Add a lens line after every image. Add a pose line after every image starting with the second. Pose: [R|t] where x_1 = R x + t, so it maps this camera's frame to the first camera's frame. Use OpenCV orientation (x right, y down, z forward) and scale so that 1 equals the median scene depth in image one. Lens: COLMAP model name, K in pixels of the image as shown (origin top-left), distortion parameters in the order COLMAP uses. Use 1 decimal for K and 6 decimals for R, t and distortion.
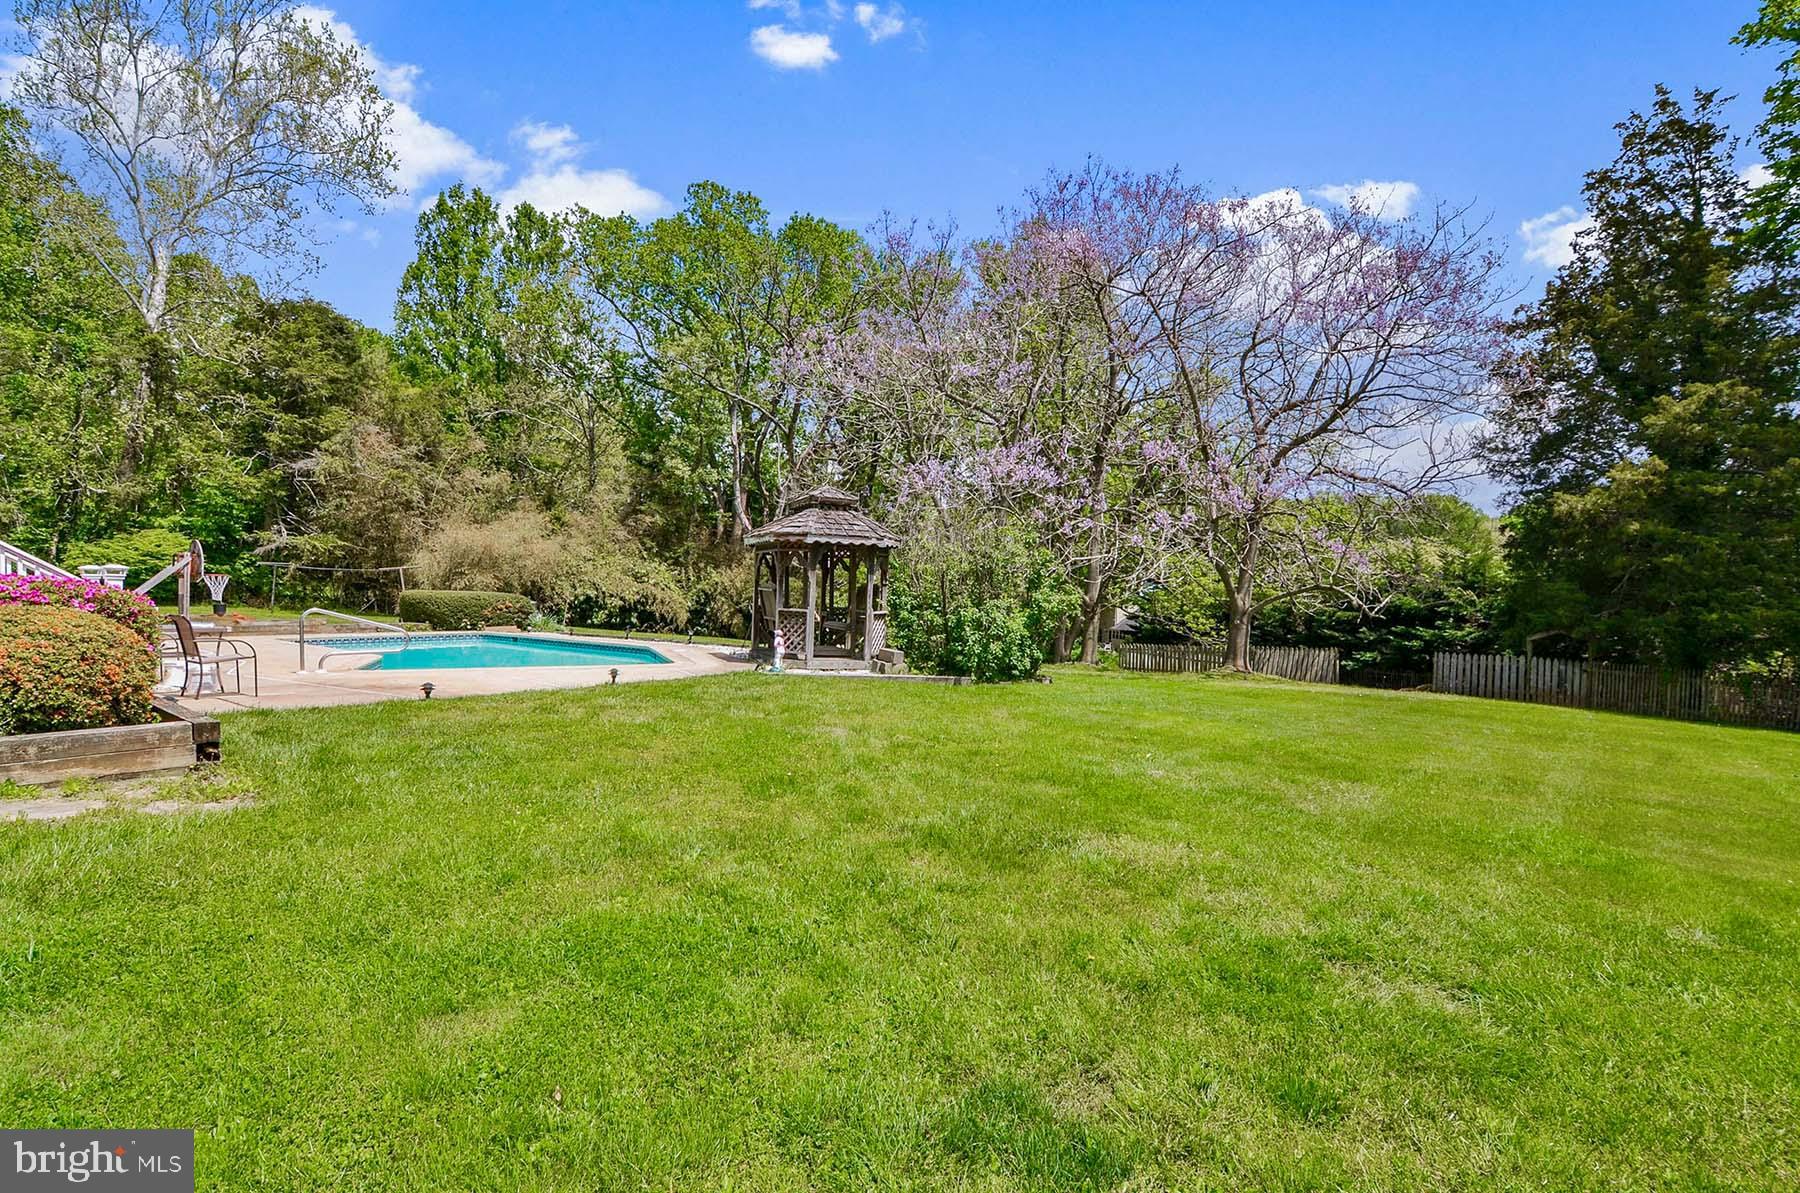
lens RADIAL K [[868.8, 0, 902.9], [0, 868.8, 611.7], [0, 0, 1]] dist [-0.010207, -0.006272]
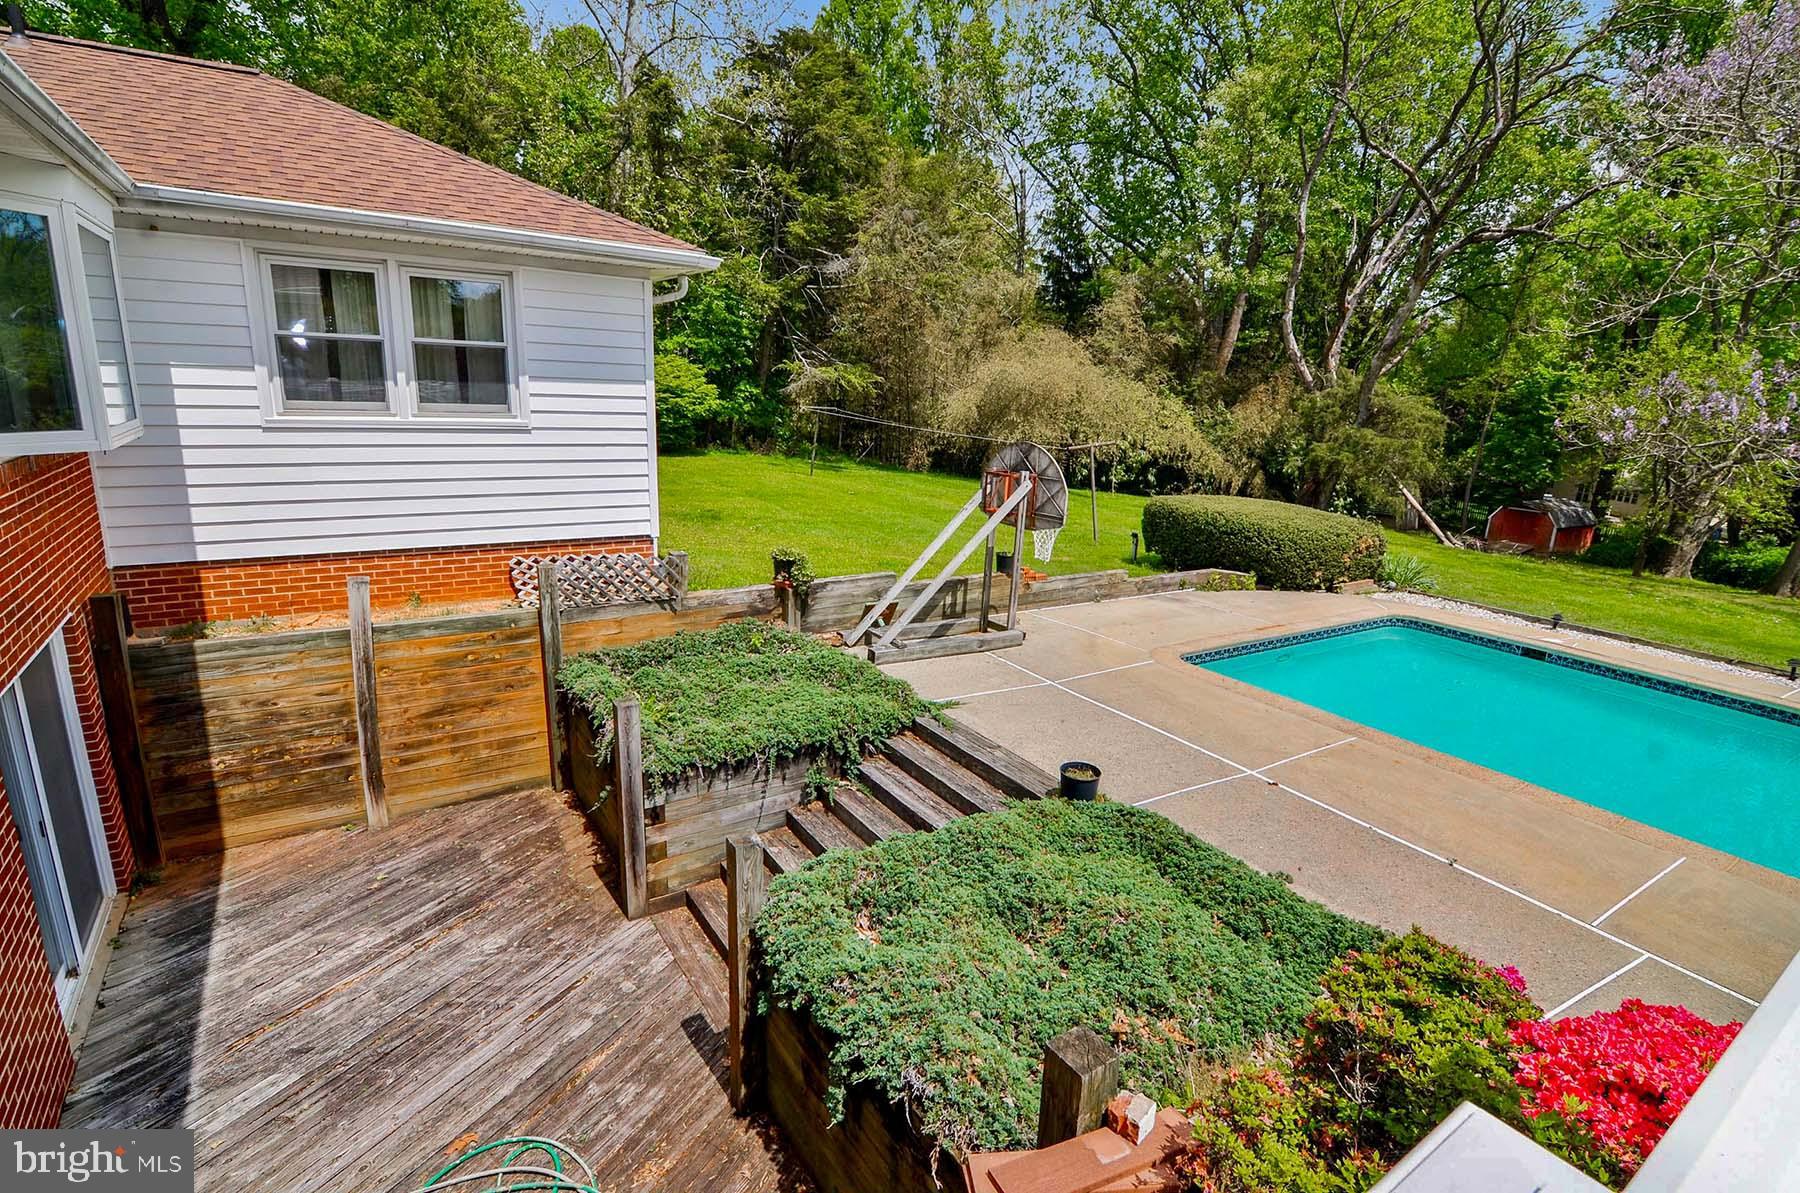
lens RADIAL K [[868.8, 0, 902.9], [0, 868.8, 611.7], [0, 0, 1]] dist [-0.010207, -0.006272]
pose [[0.951473, 0.106976, -0.288541, -0.364603], [-0.041726, 0.973822, 0.223451, -0.047820], [0.304892, -0.200568, 0.931028, 0.250354]]
